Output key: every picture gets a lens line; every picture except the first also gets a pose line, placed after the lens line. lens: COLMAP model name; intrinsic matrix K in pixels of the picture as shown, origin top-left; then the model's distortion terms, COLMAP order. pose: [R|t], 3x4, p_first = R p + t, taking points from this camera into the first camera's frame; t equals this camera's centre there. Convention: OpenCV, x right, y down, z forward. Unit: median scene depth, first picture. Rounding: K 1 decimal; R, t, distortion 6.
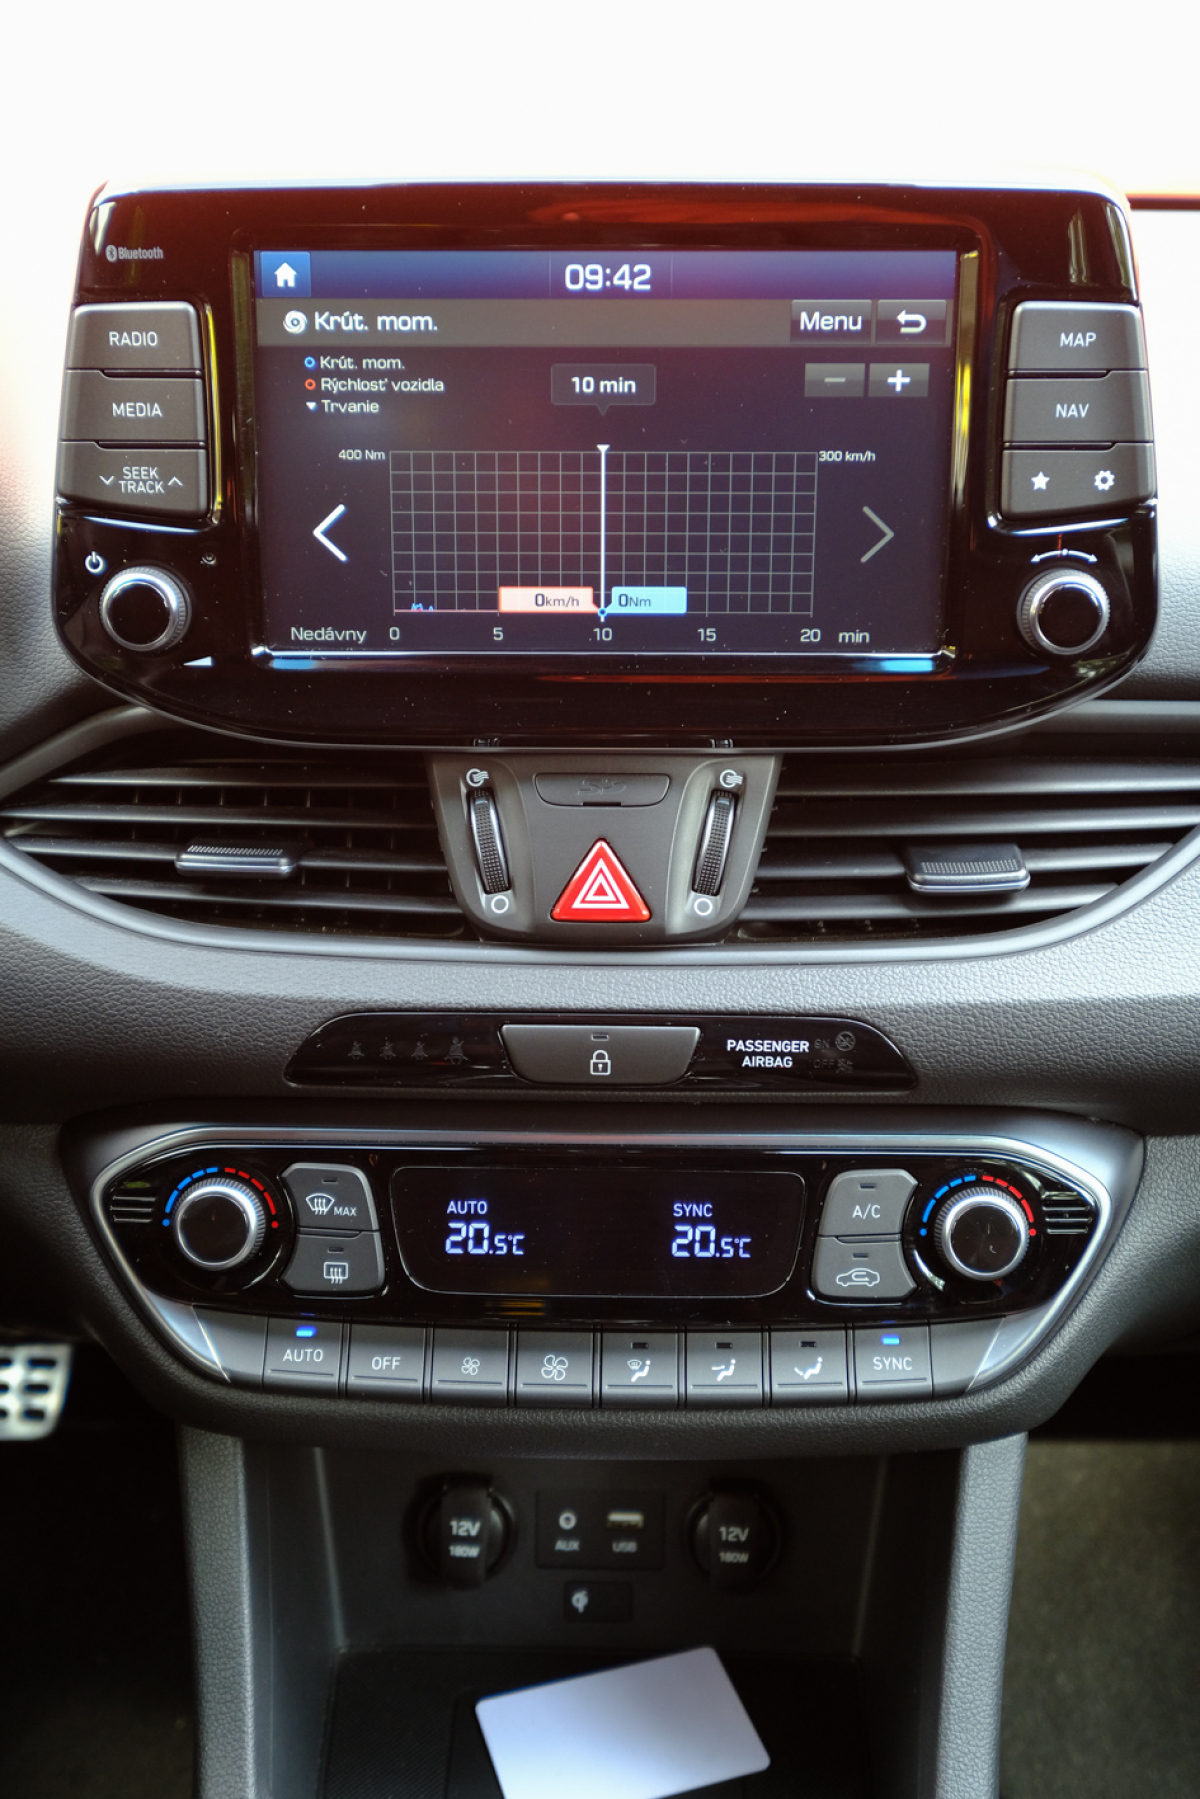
lens RADIAL K [[1853.2, 0, 600.0], [0, 1853.2, 899.5], [0, 0, 1]] dist [-0.001260, 0.138318]
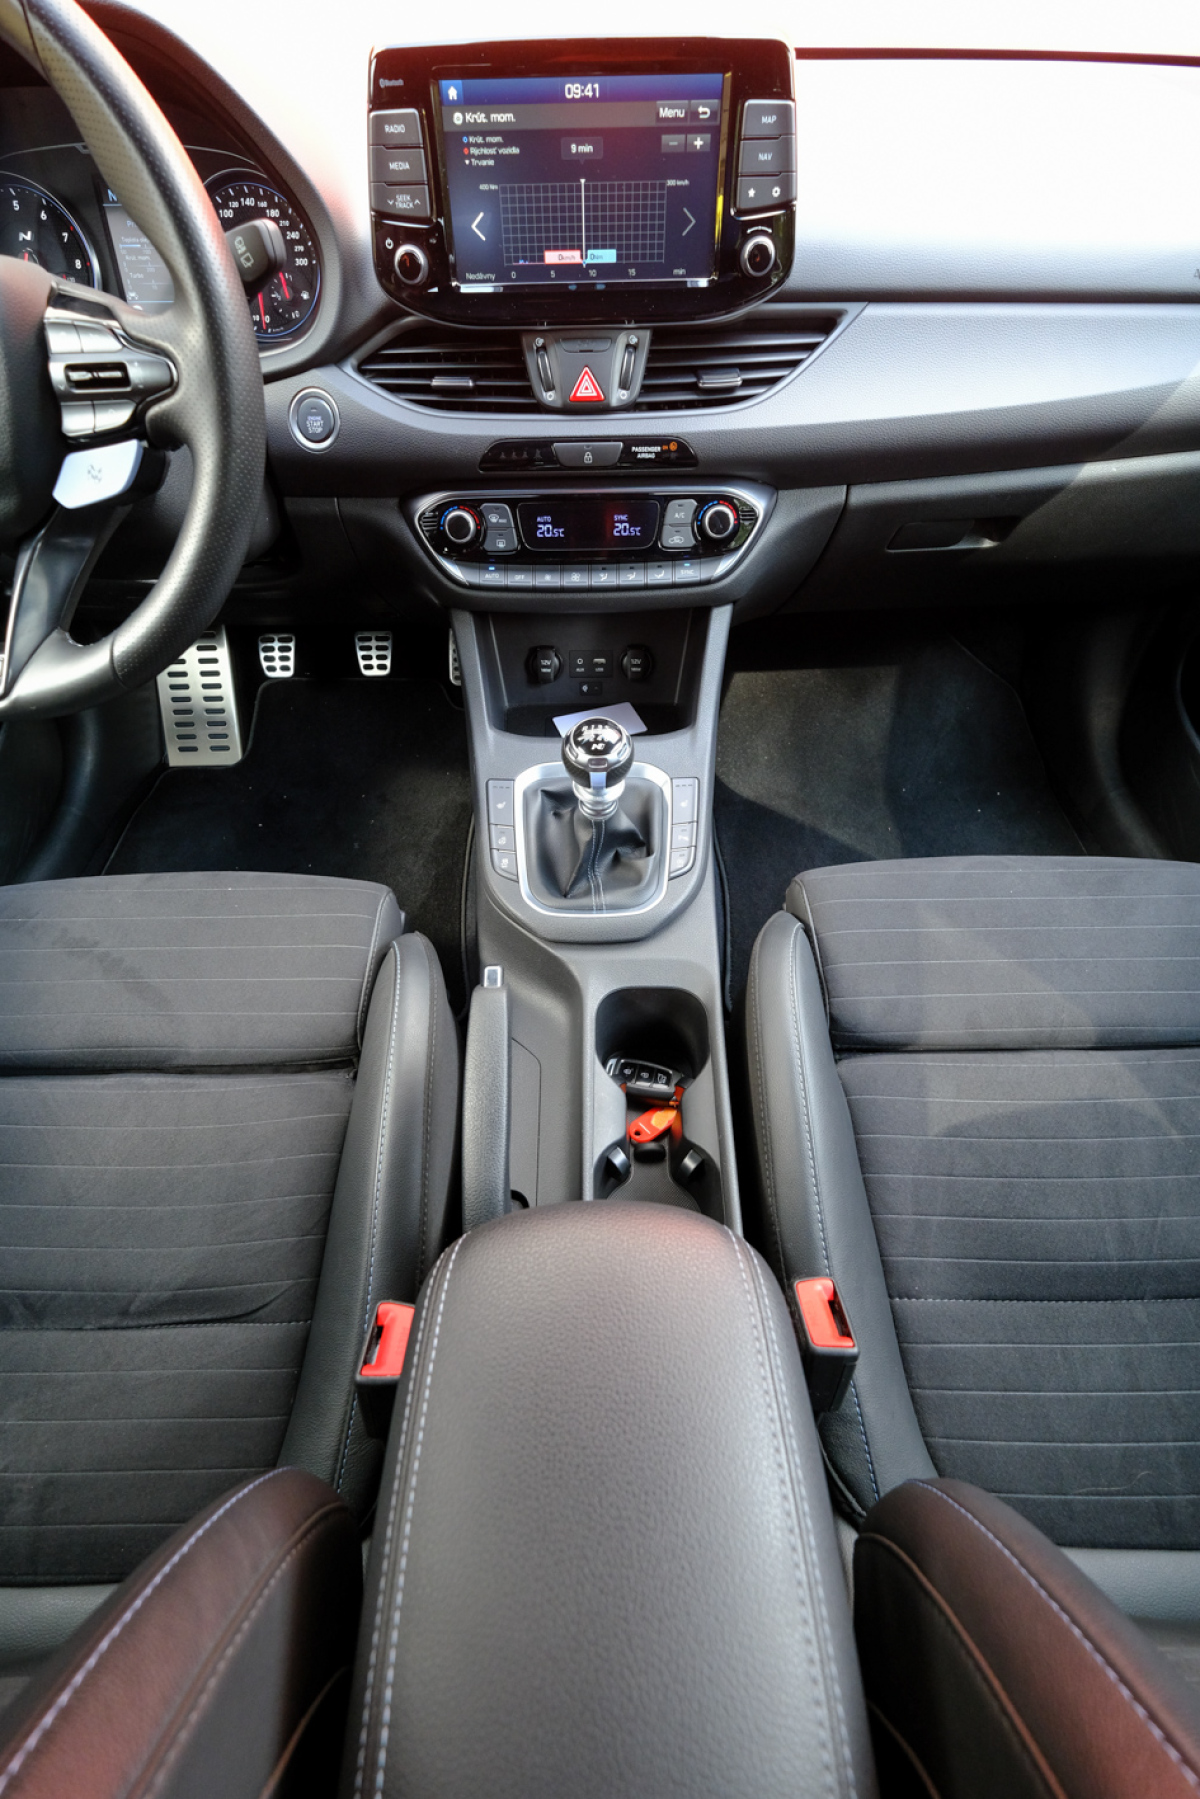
lens RADIAL K [[815.1, 0, 594.4], [0, 815.1, 898.6], [0, 0, 1]] dist [0.011882, 0.000301]
pose [[0.999549, -0.029538, 0.005414, -0.016880], [0.024324, 0.902074, 0.430896, 0.155567], [-0.017611, -0.430570, 0.902385, -0.435852]]
